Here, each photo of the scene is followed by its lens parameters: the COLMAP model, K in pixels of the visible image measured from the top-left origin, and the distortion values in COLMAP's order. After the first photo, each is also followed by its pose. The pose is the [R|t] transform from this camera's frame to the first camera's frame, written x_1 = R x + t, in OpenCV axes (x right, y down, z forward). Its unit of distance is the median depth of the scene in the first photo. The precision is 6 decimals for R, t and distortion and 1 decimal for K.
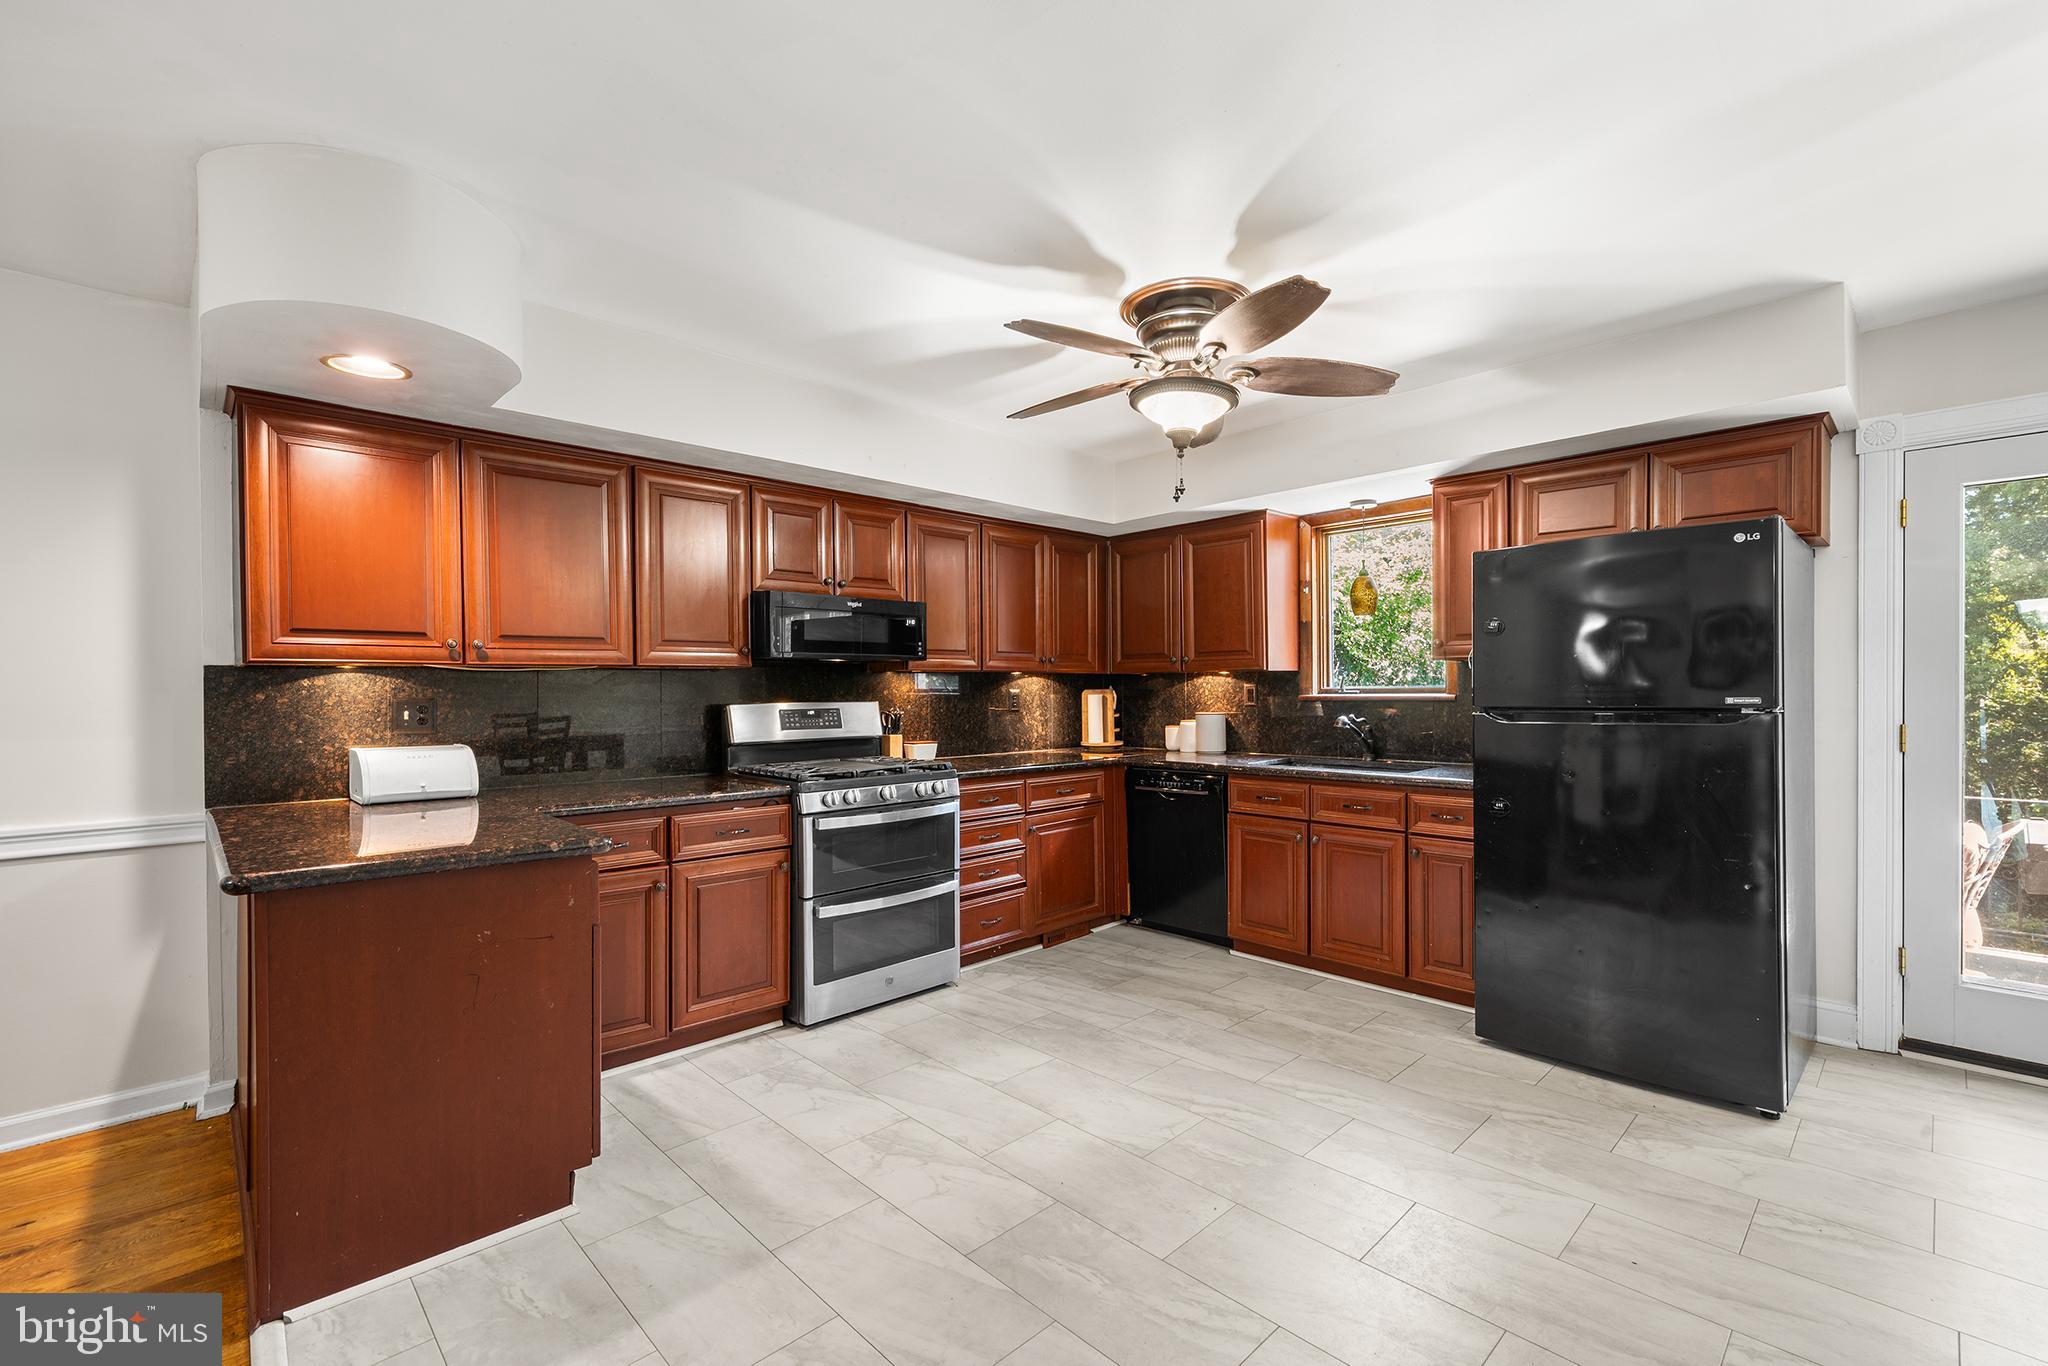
lens RADIAL K [[886.5, 0, 1021.9], [0, 886.5, 697.4], [0, 0, 1]] dist [-0.001039, -0.000004]
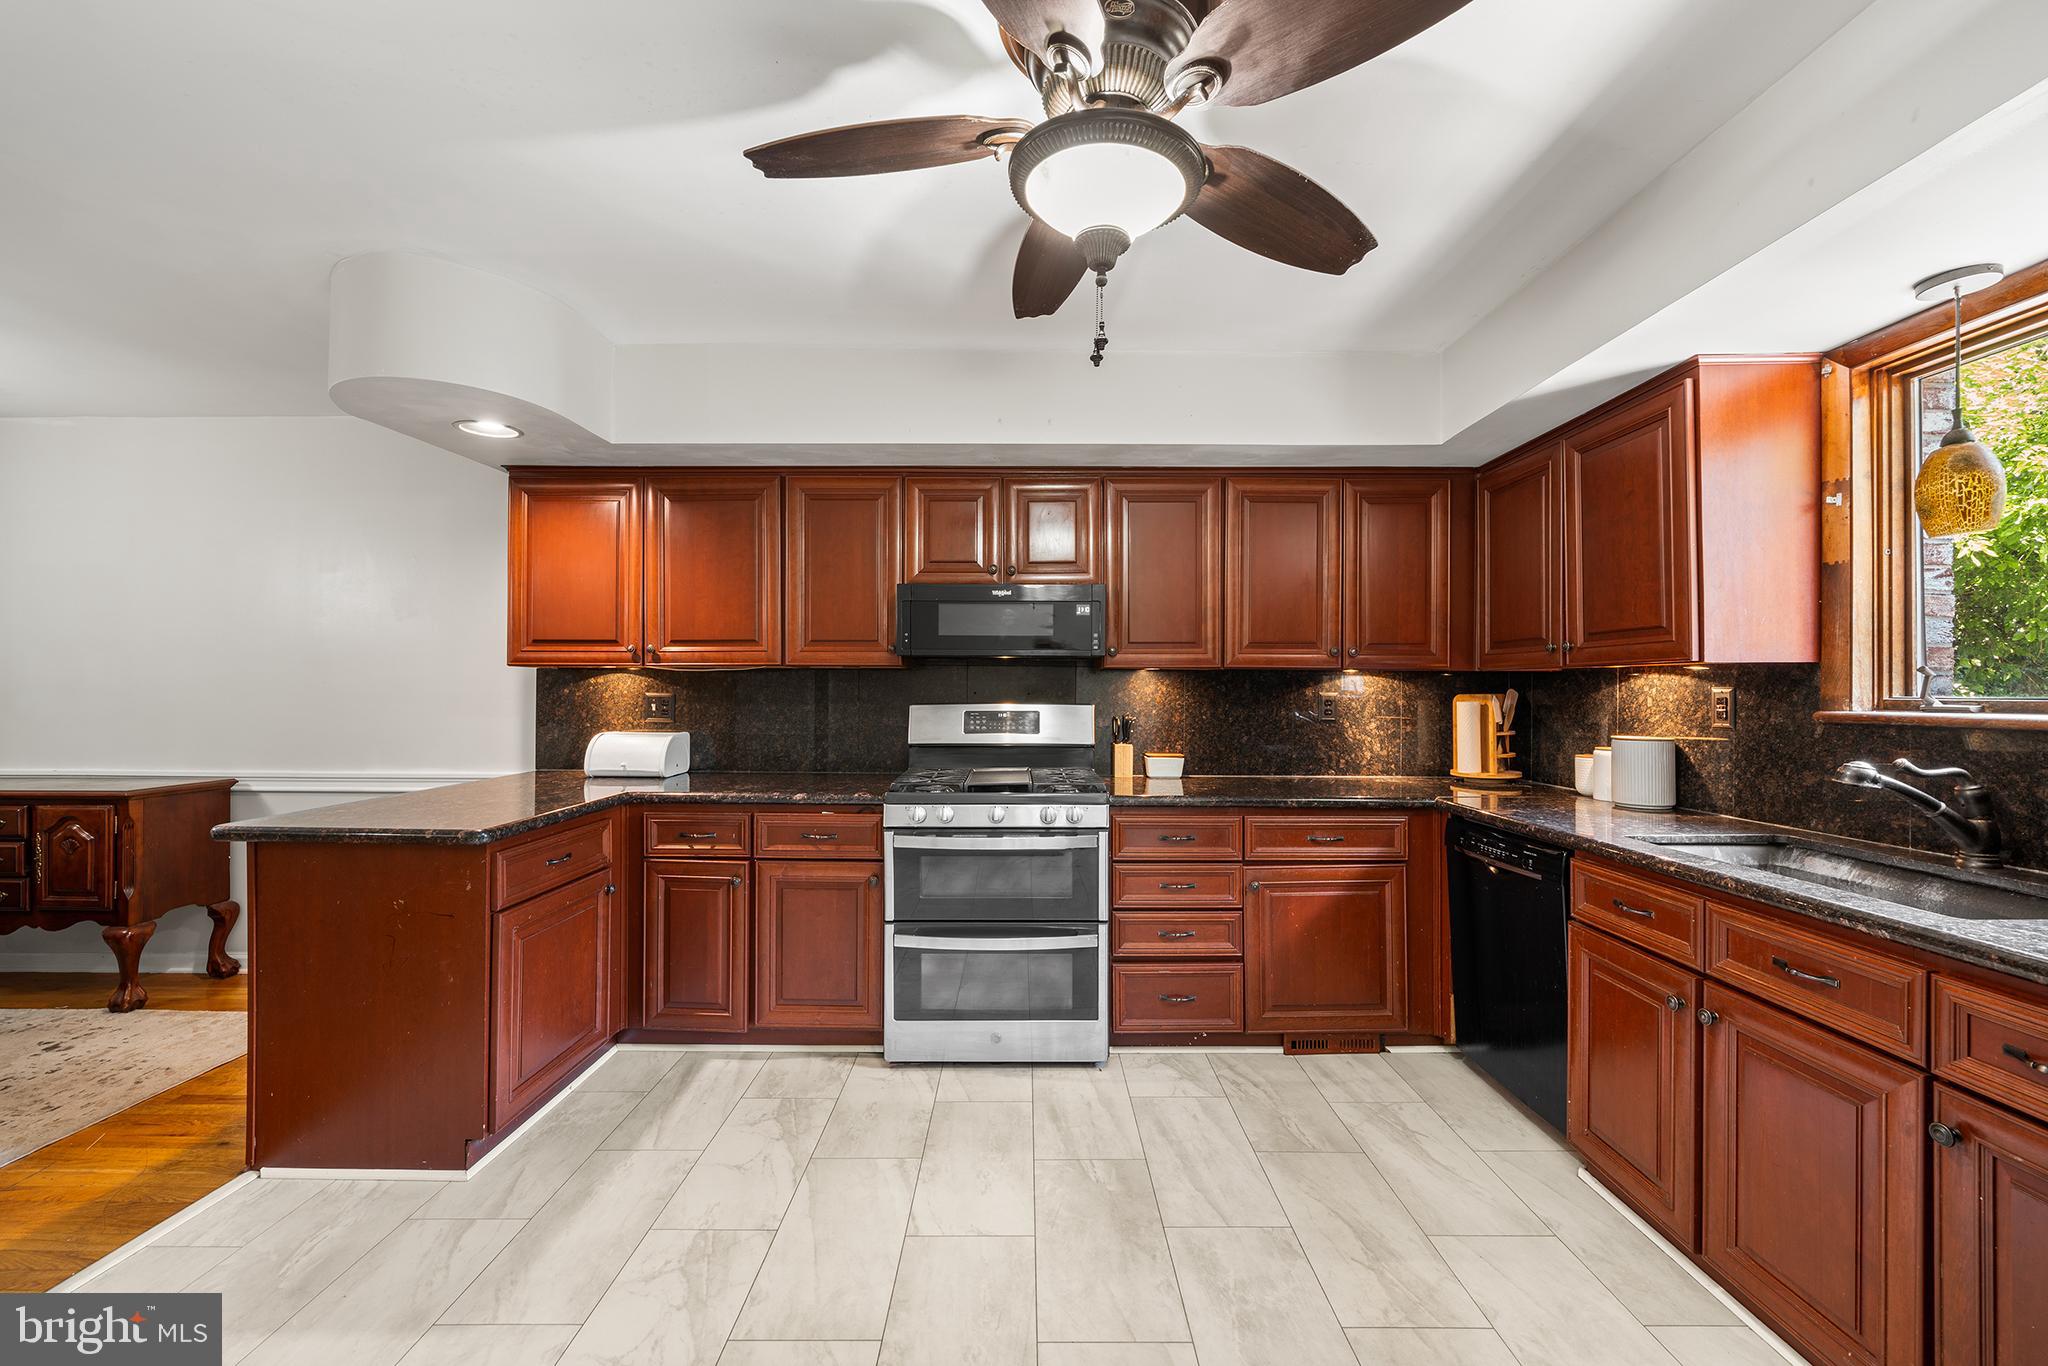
lens RADIAL K [[797.3, 0, 1023.9], [0, 797.3, 684.8], [0, 0, 1]] dist [-0.001985, 0.000043]
pose [[0.718866, 0.006593, -0.695118, 0.354013], [-0.015020, 0.999869, -0.006050, -0.009402], [0.694987, 0.014790, 0.718870, 0.427009]]
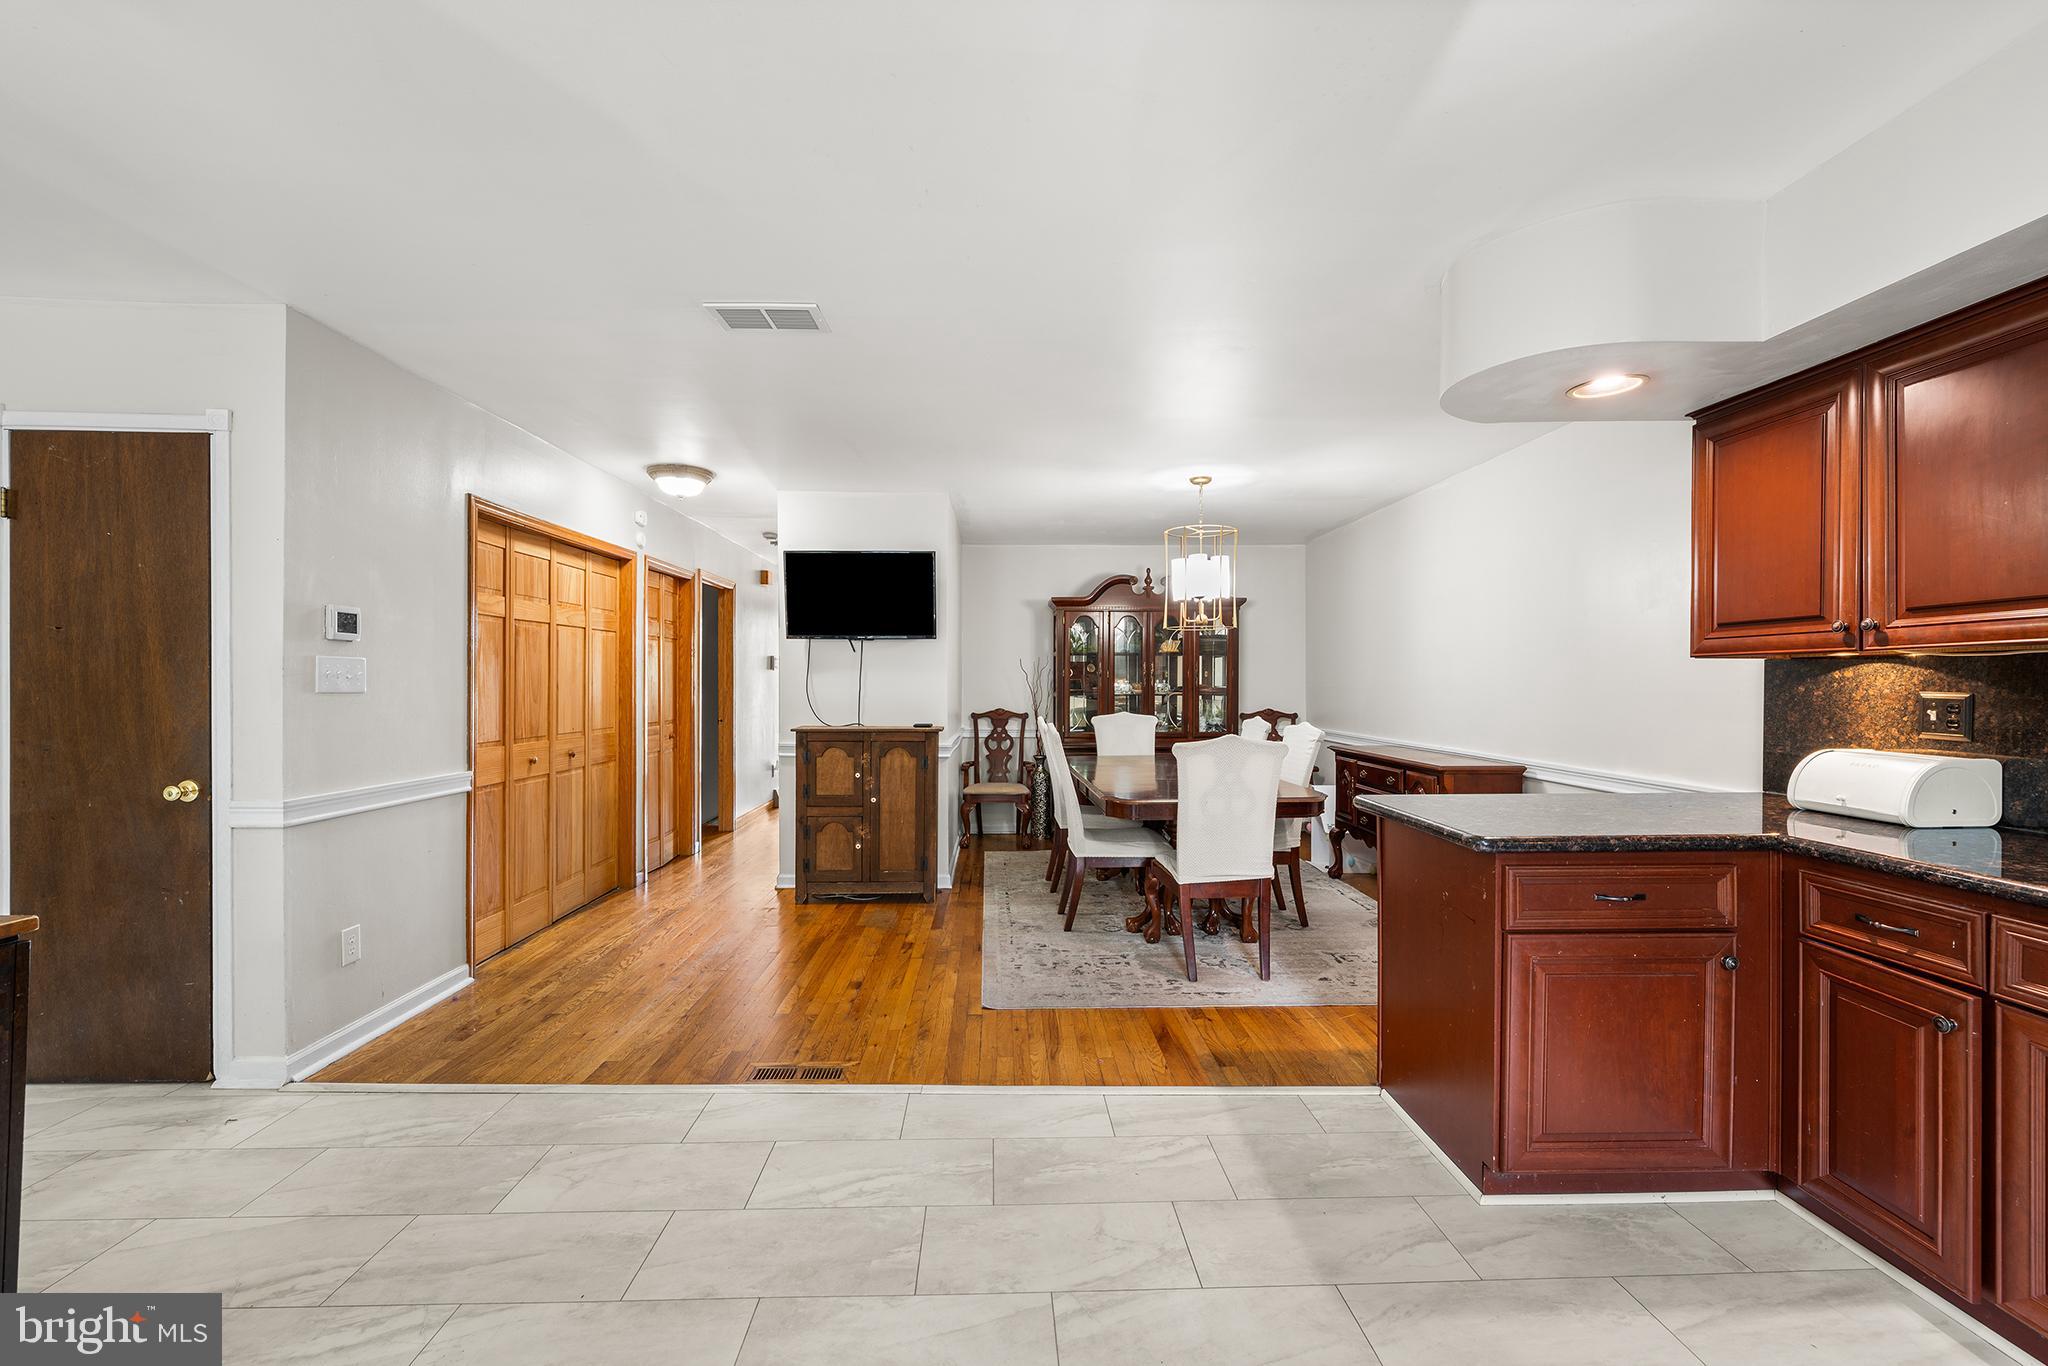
lens RADIAL K [[843.9, 0, 1019.3], [0, 843.9, 684.2], [0, 0, 1]] dist [-0.001821, -0.000379]
pose [[-0.668399, 0.008020, -0.743759, 0.308431], [-0.003378, 0.999899, 0.013817, -0.011502], [0.743795, 0.011747, -0.668305, 0.689098]]
